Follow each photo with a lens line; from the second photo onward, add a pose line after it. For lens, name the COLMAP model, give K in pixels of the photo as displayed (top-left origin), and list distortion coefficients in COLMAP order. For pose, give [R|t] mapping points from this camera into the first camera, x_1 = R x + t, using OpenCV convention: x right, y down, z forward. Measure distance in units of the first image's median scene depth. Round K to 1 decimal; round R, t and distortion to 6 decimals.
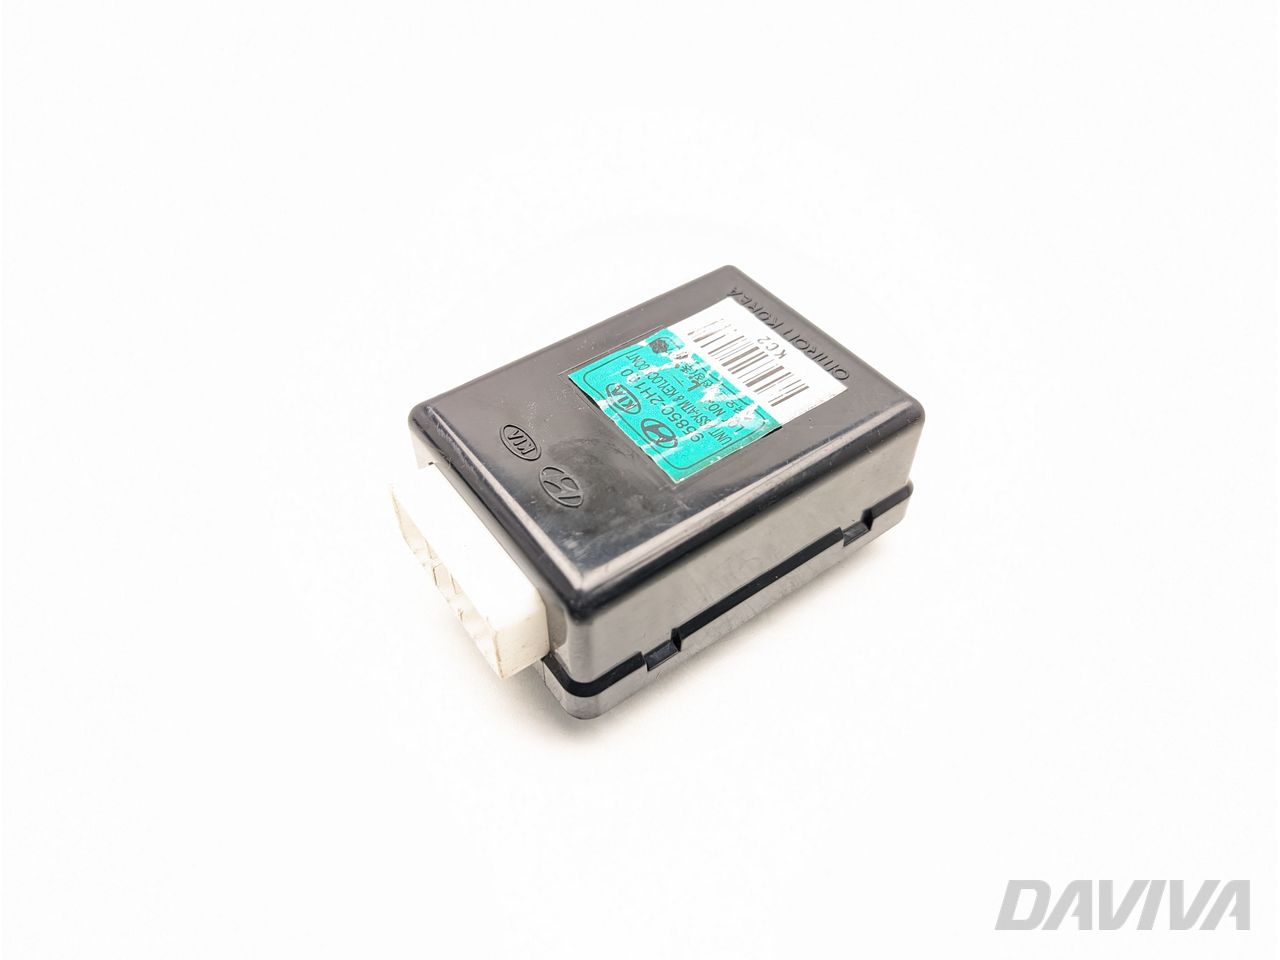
lens RADIAL K [[989.6, 0, 640.0], [0, 989.6, 480.0], [0, 0, 1]] dist [0.004602, 0.000094]
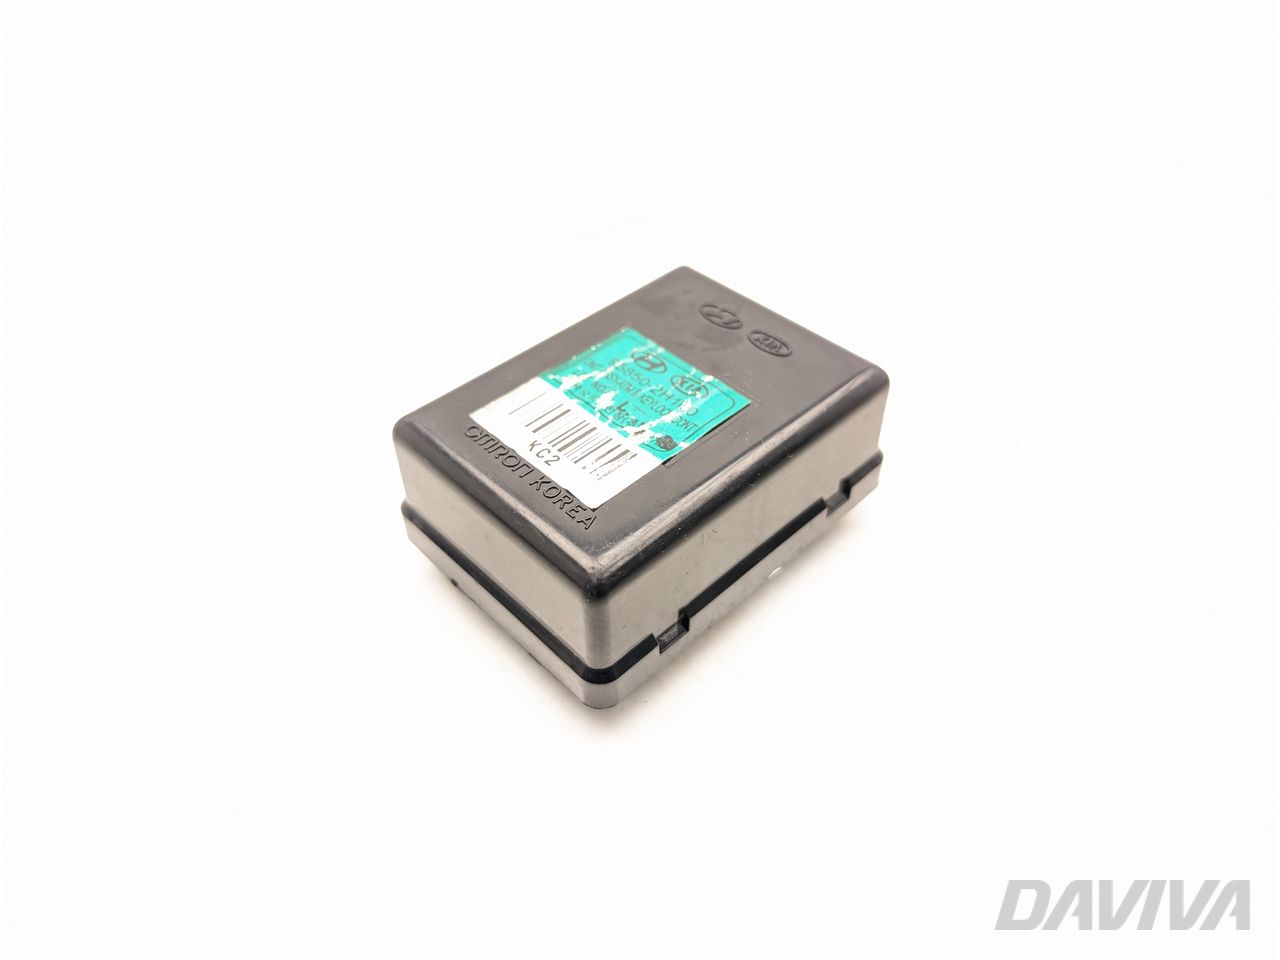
lens RADIAL K [[989.6, 0, 640.0], [0, 989.6, 480.0], [0, 0, 1]] dist [0.004602, 0.000094]
pose [[-0.990266, 0.123545, -0.064101, 0.110300], [-0.068545, -0.032056, 0.997133, -1.091336], [0.121136, 0.991821, 0.040212, 1.031304]]
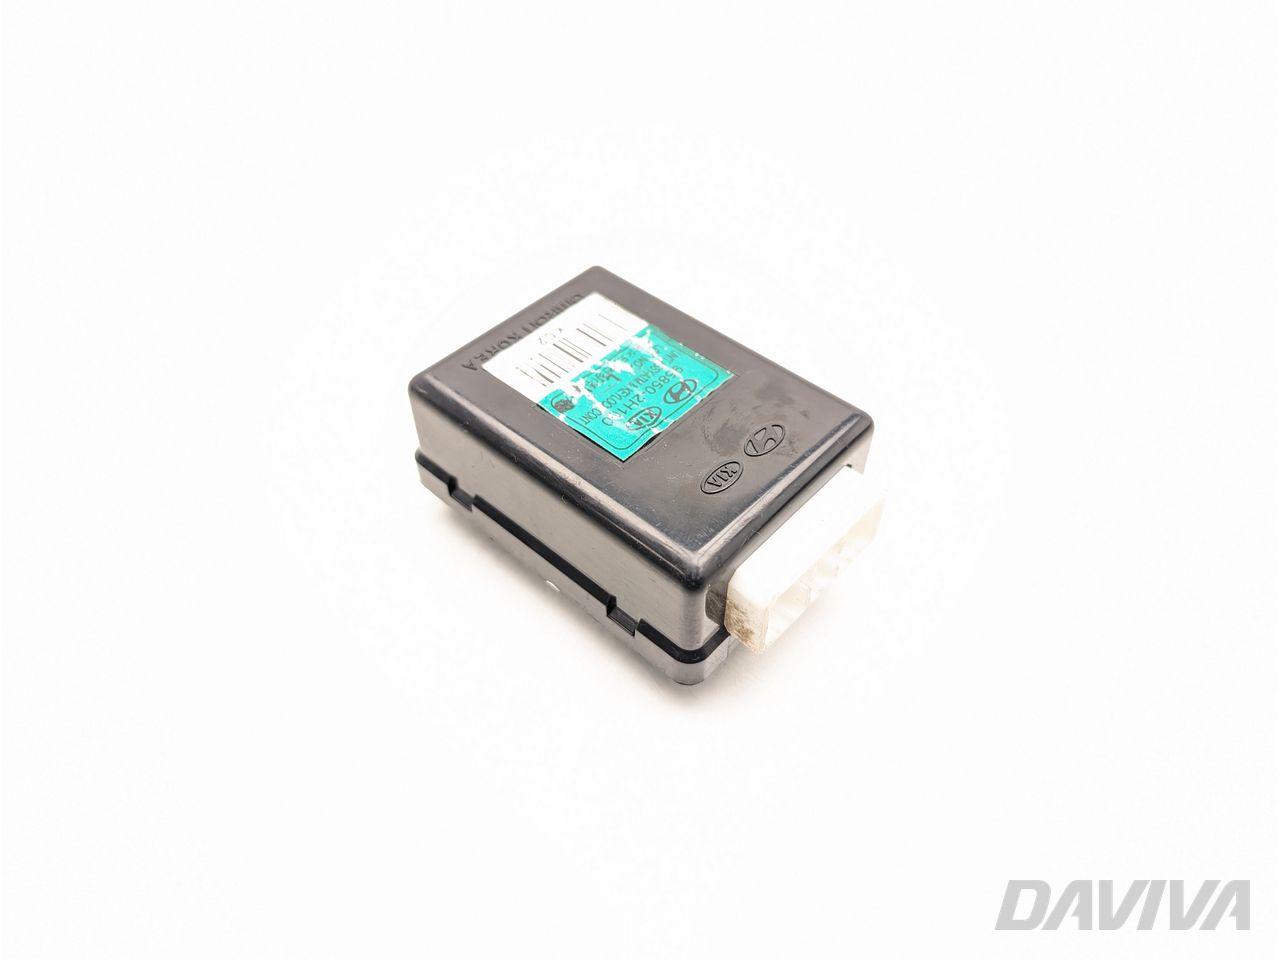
lens RADIAL K [[989.6, 0, 640.0], [0, 989.6, 480.0], [0, 0, 1]] dist [0.004602, 0.000094]
pose [[-0.219949, -0.710909, 0.668005, -0.765784], [0.705636, 0.356879, 0.612140, -0.705502], [-0.673573, 0.606008, 0.423148, 0.580211]]
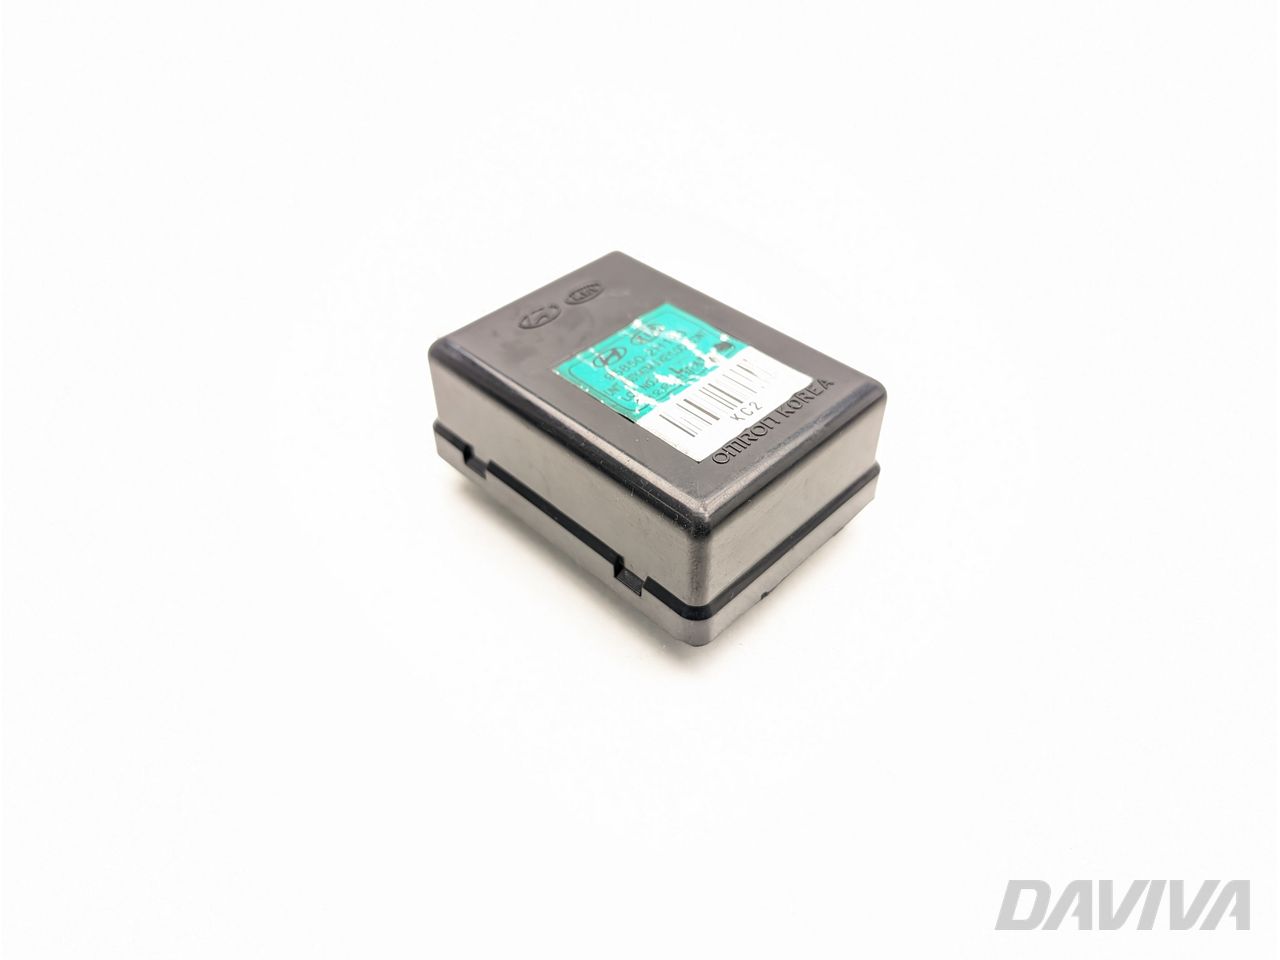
lens RADIAL K [[989.6, 0, 640.0], [0, 989.6, 480.0], [0, 0, 1]] dist [0.004602, 0.000094]
pose [[0.177332, 0.682538, -0.709010, 0.894545], [-0.737715, 0.569038, 0.363281, -0.389791], [0.651406, 0.458626, 0.604428, 0.372703]]
